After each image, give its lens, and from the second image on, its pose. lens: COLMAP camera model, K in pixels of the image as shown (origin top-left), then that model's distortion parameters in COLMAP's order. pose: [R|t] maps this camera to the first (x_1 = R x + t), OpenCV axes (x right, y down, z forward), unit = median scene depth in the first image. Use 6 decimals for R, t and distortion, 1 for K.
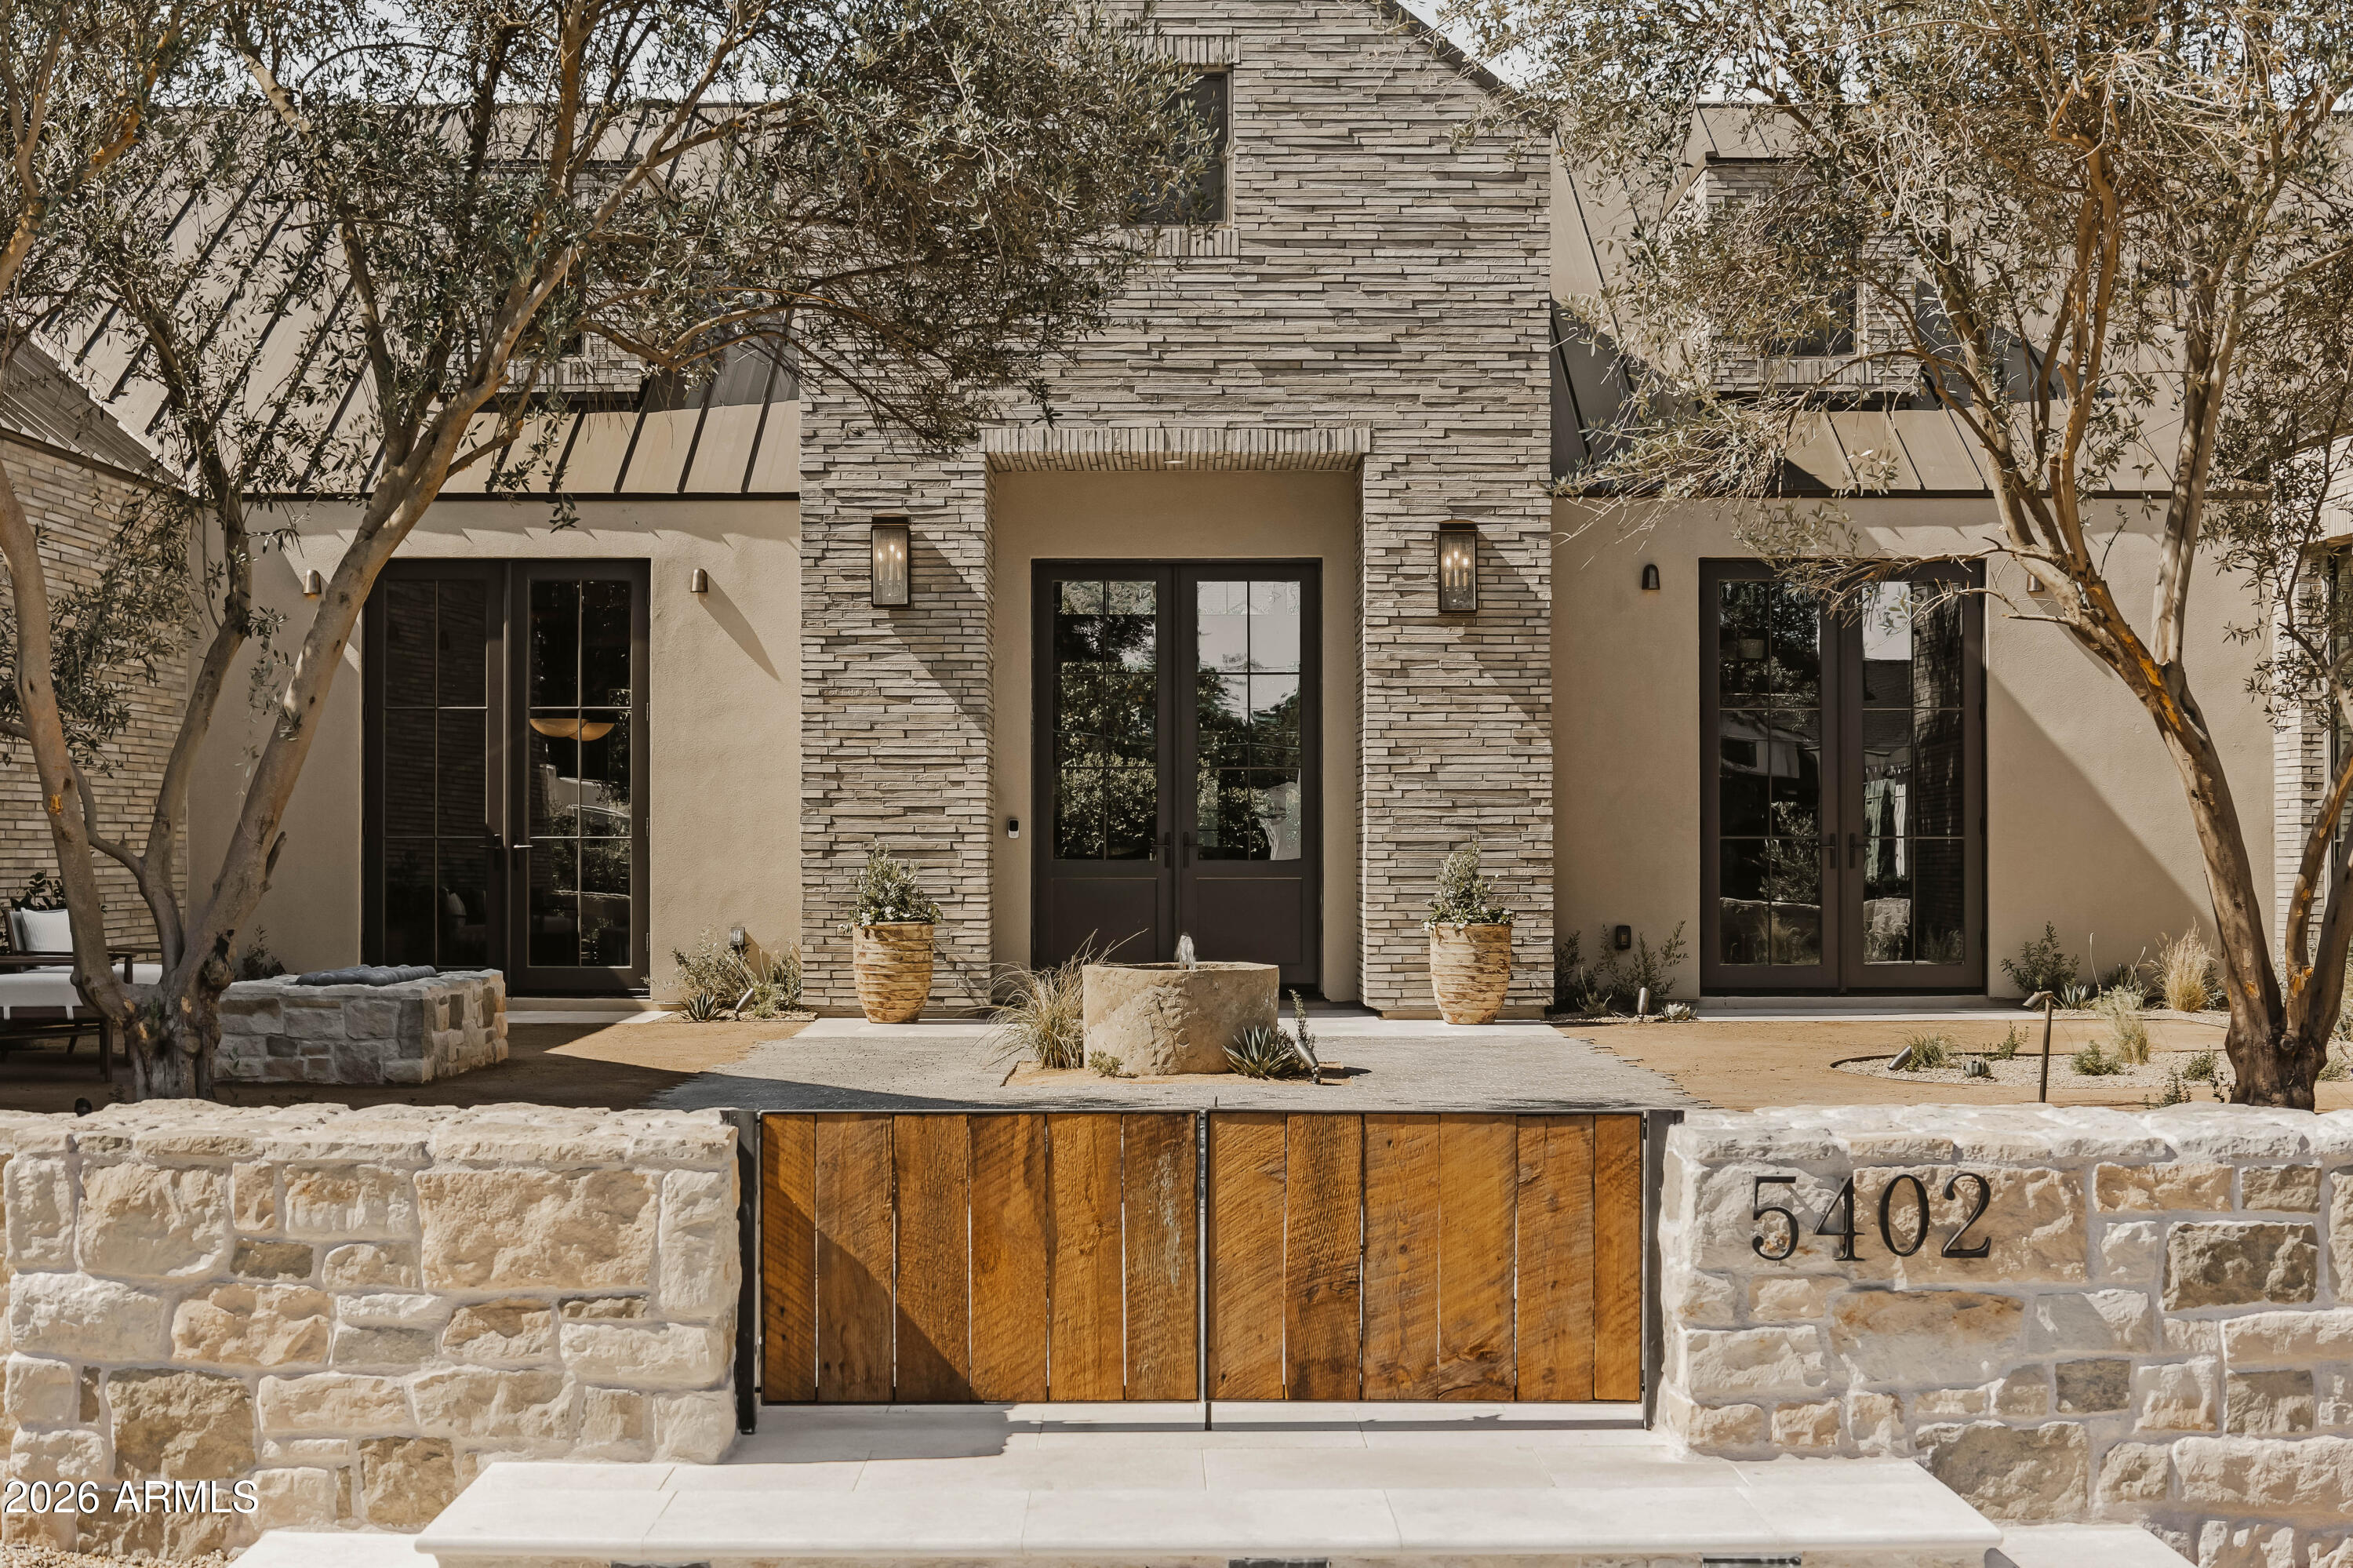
lens RADIAL K [[3328.3, 0, 1176.5], [0, 3328.3, 784.0], [0, 0, 1]] dist [-0.021734, -0.681401]
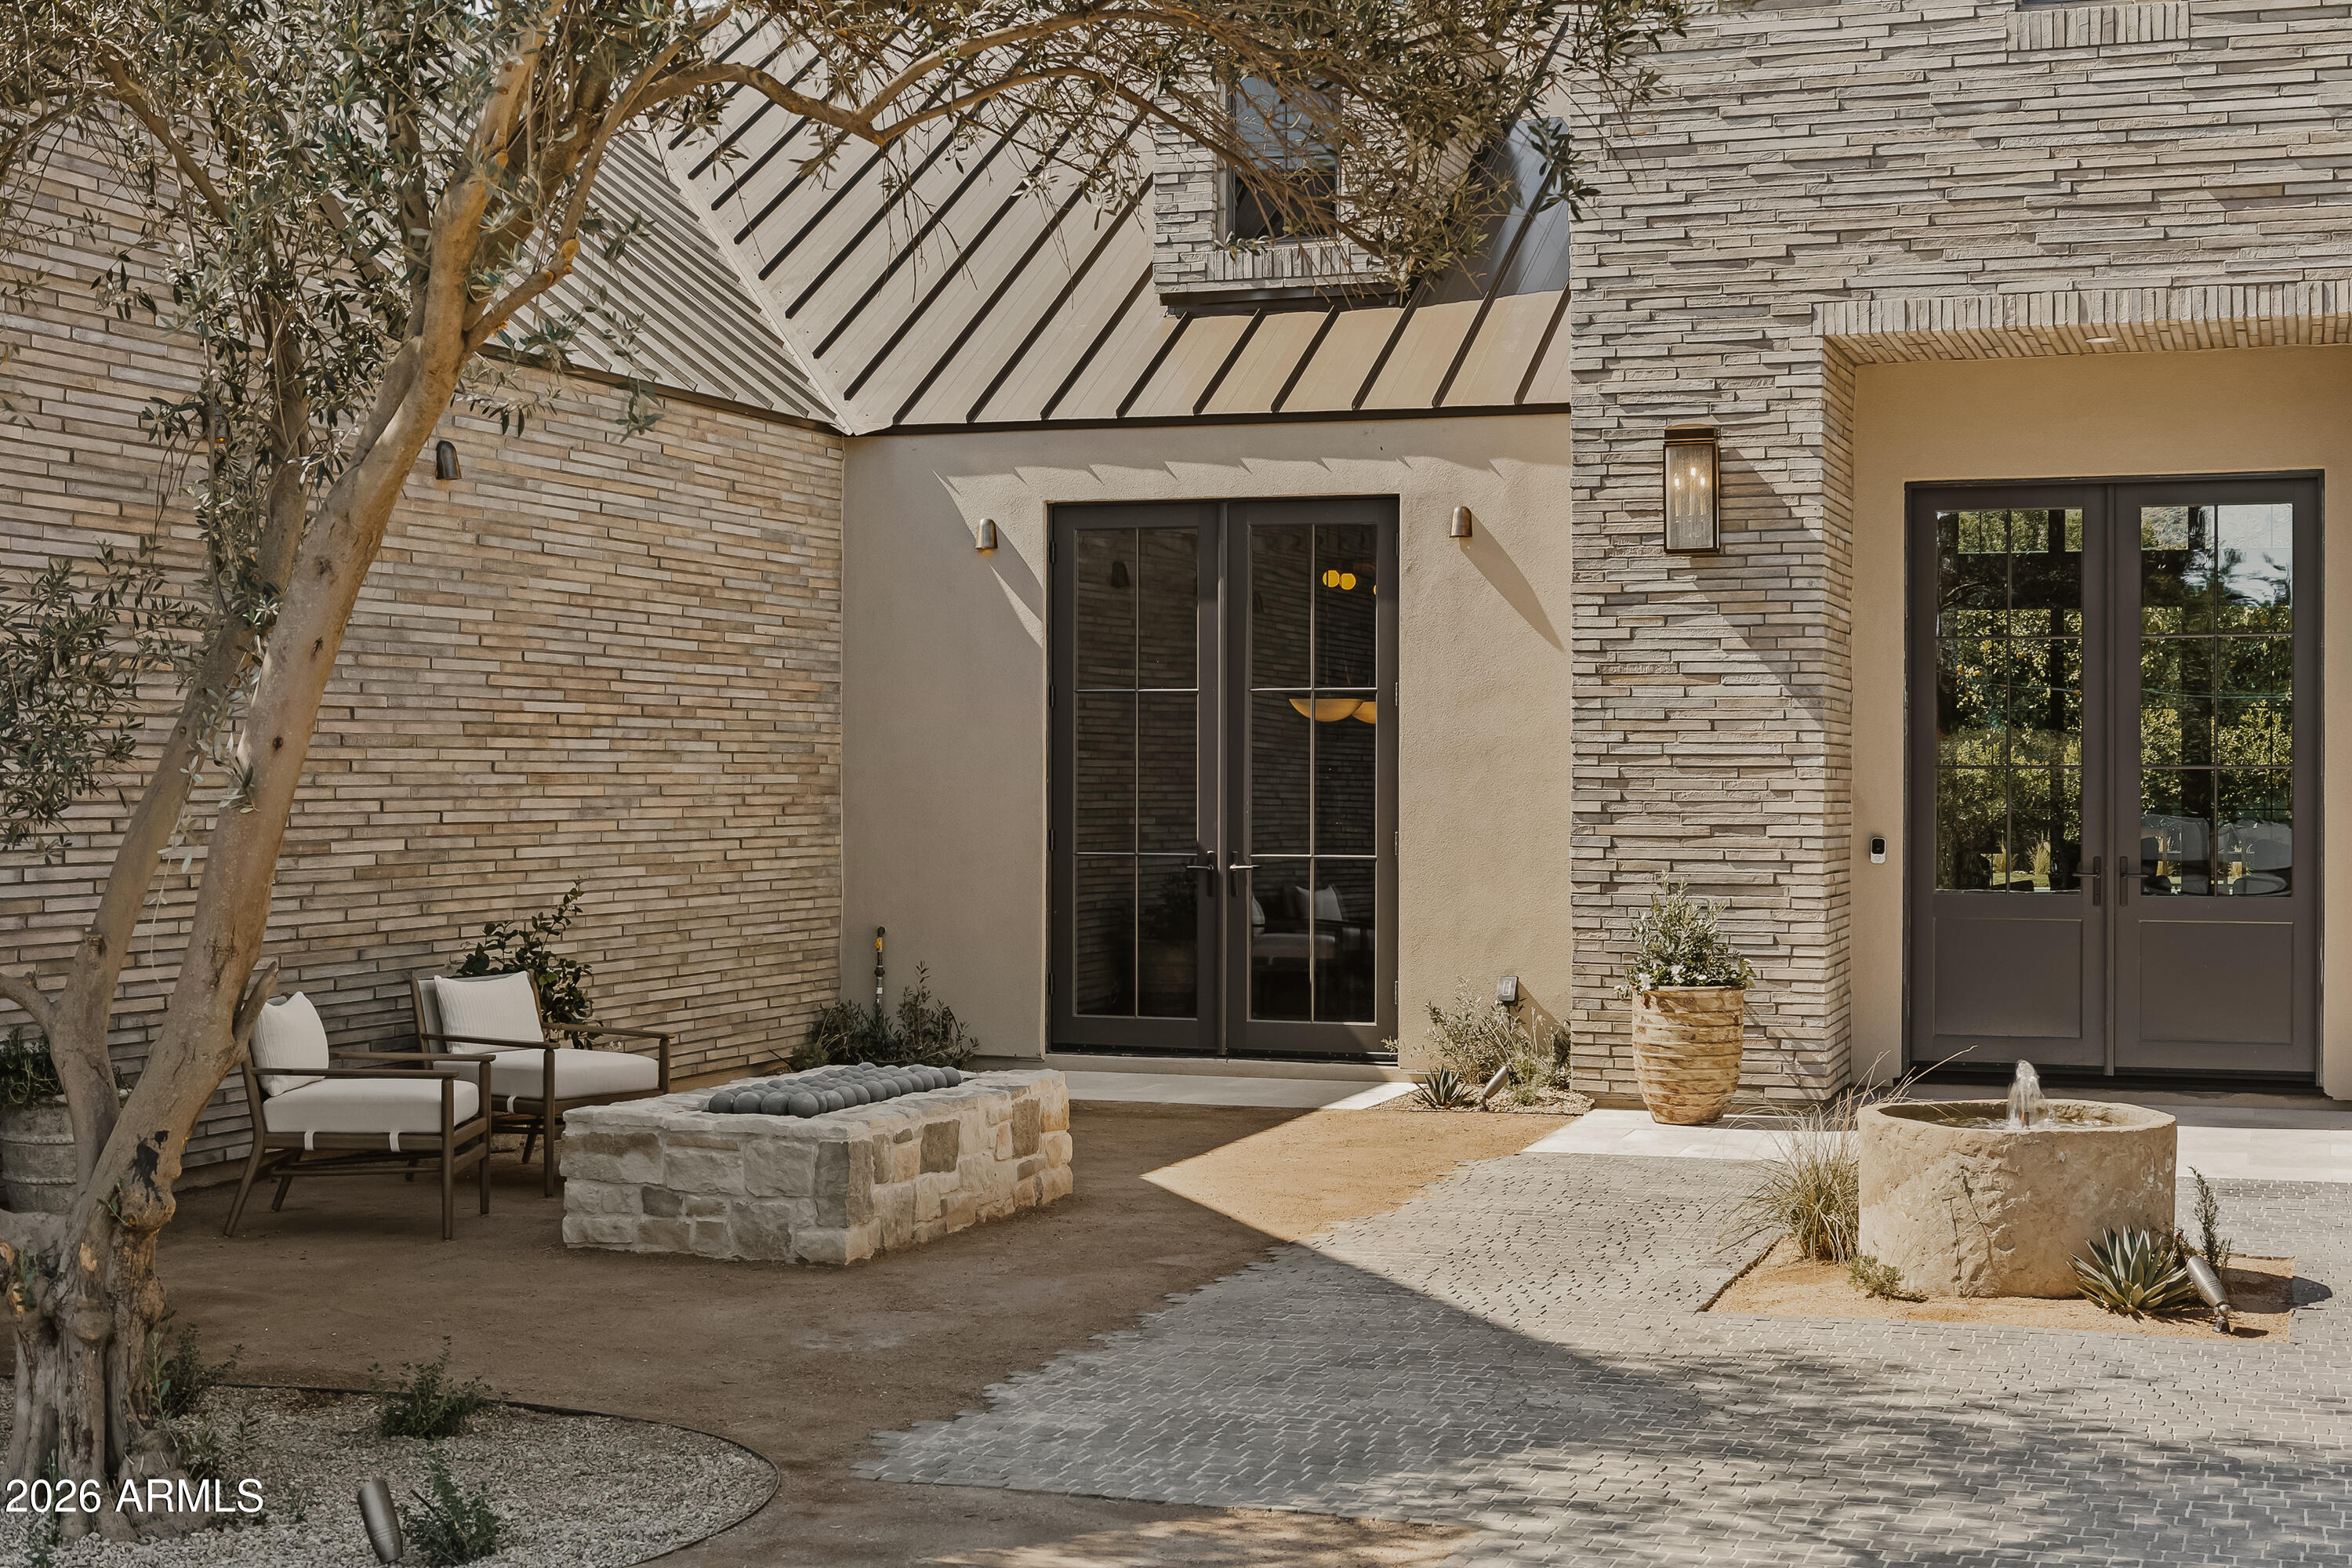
lens RADIAL K [[3196.0, 0, 1176.0], [0, 3196.0, 784.0], [0, 0, 1]] dist [-0.016786, -0.063439]
pose [[0.942362, 0.004083, -0.334571, 0.042572], [0.002705, 0.999800, 0.019822, -0.016358], [0.334585, -0.019585, 0.942162, 0.297393]]
